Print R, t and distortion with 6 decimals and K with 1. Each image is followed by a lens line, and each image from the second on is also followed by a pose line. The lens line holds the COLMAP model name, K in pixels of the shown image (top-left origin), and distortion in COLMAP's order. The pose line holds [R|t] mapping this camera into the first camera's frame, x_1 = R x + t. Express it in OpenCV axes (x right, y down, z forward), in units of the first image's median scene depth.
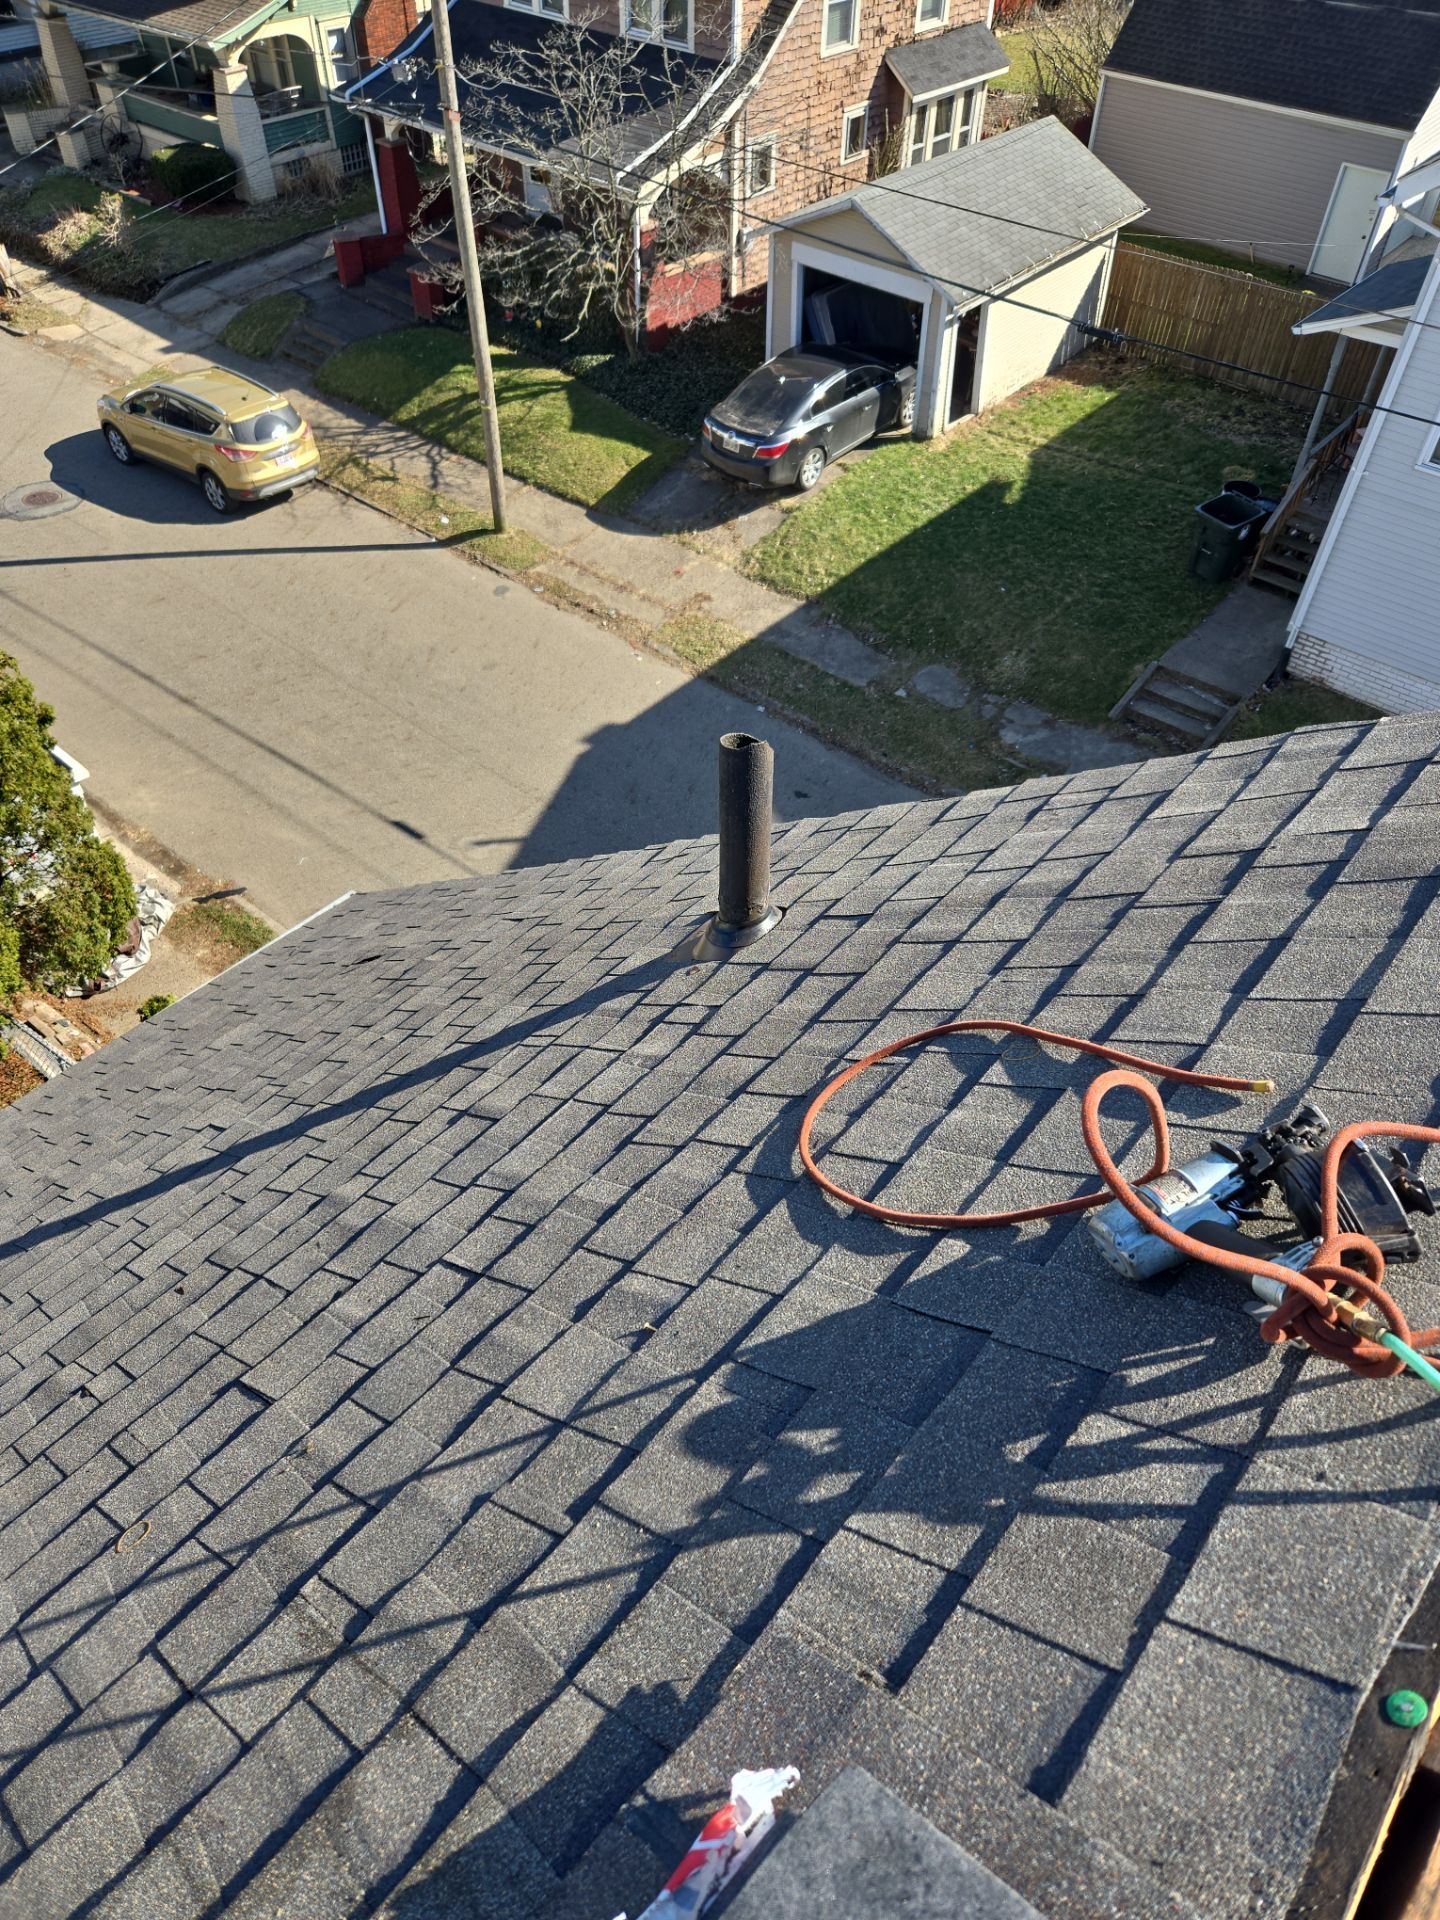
lens RADIAL K [[1299.7, 0, 720.0], [0, 1299.7, 960.0], [0, 0, 1]] dist [0.068058, -0.050395]
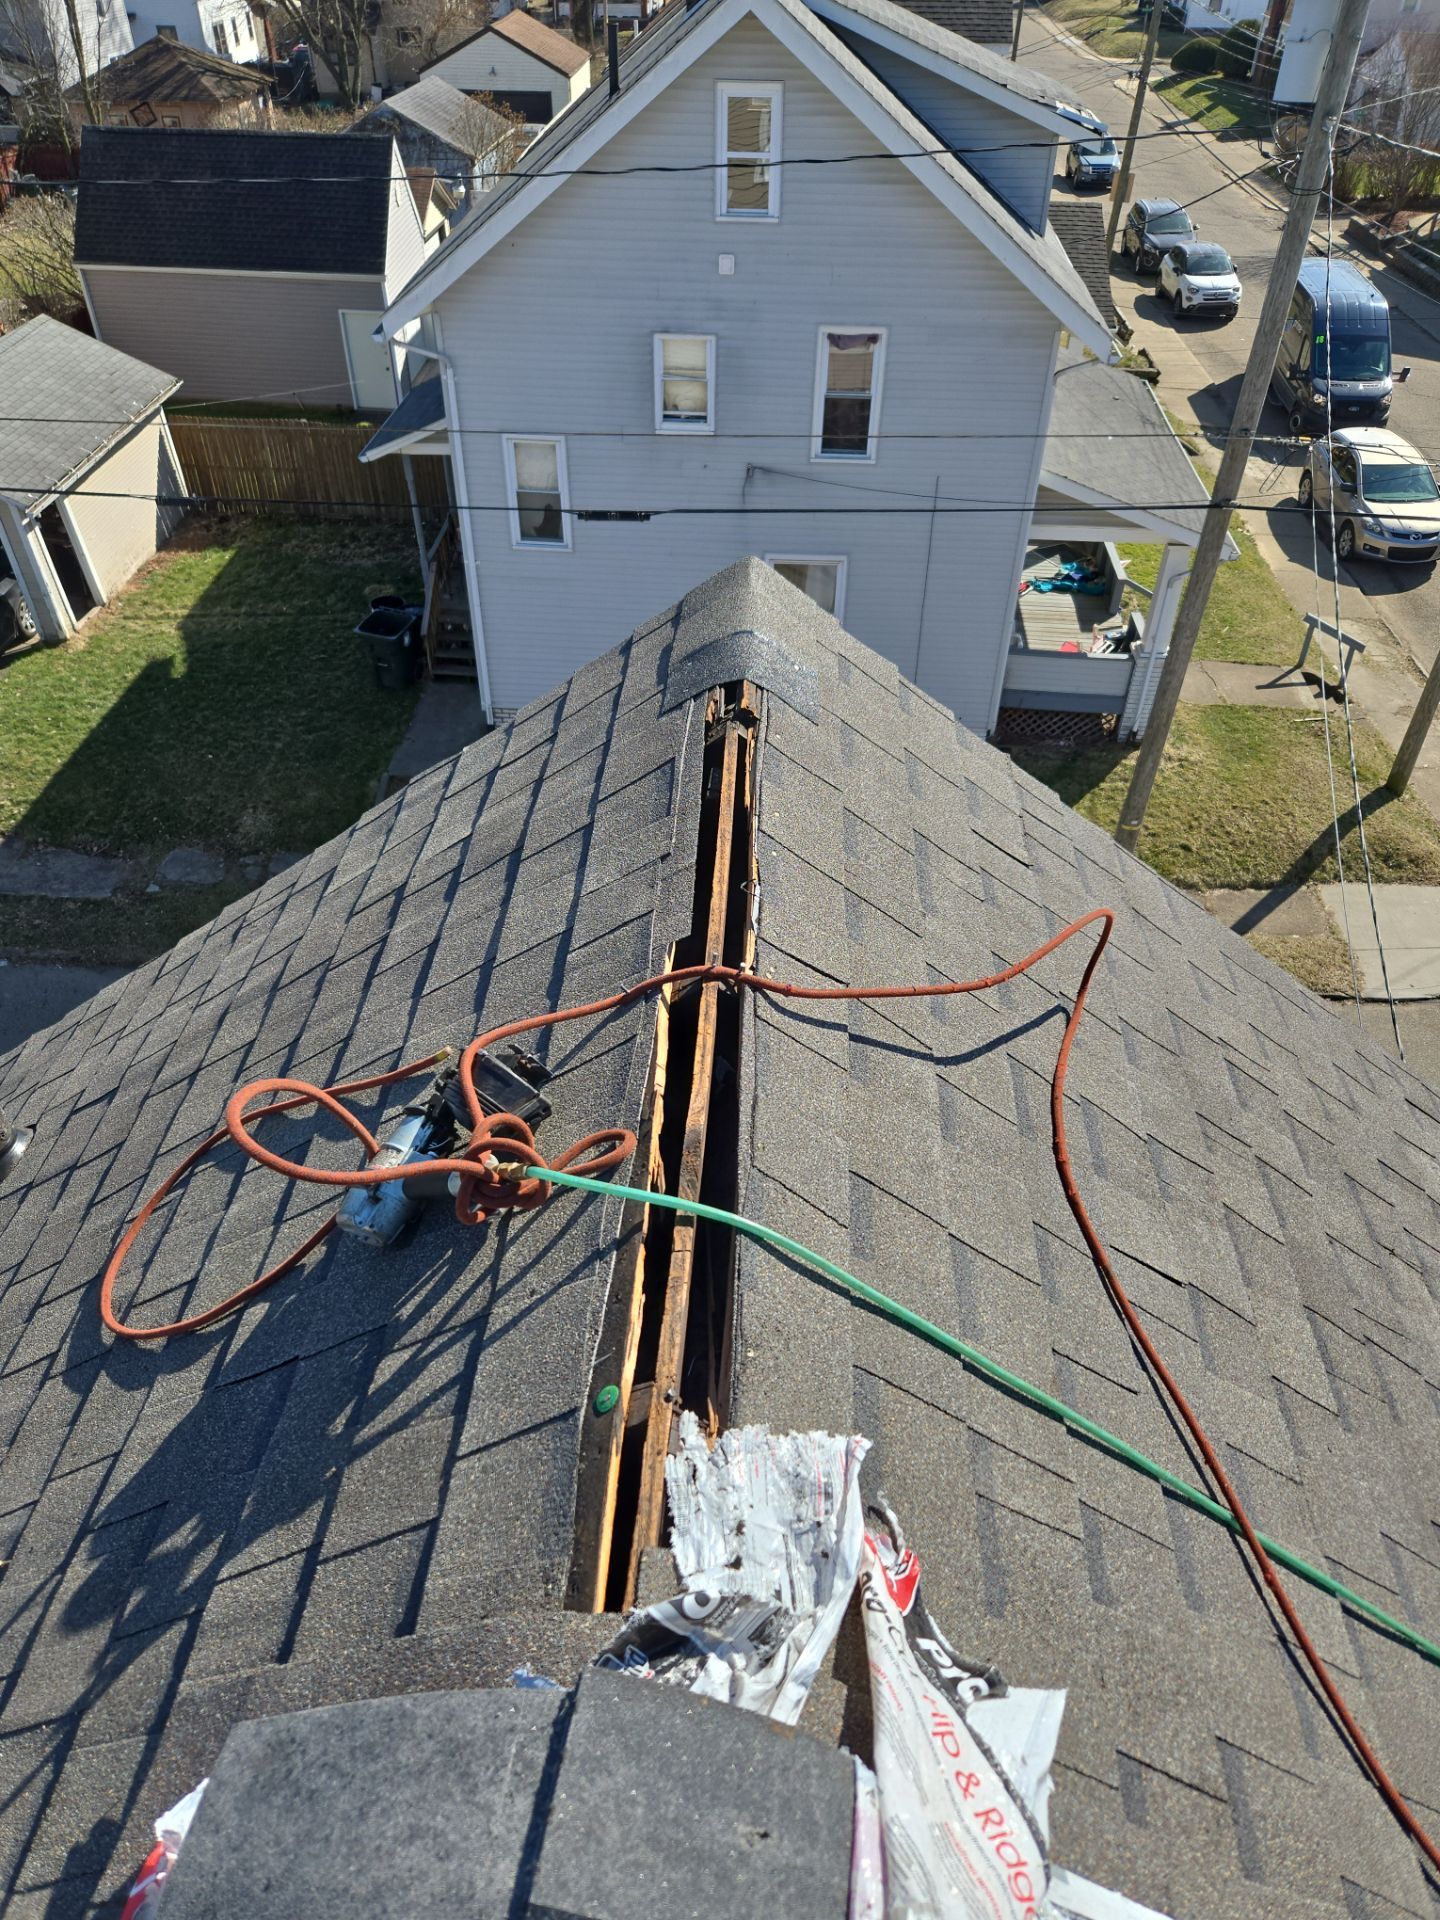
lens RADIAL K [[1299.7, 0, 720.0], [0, 1299.7, 960.0], [0, 0, 1]] dist [0.068058, -0.050395]
pose [[0.792090, -0.401917, 0.459409, 0.078100], [0.443754, 0.895953, 0.018732, 0.084665], [-0.419137, 0.189027, 0.888027, -0.138955]]
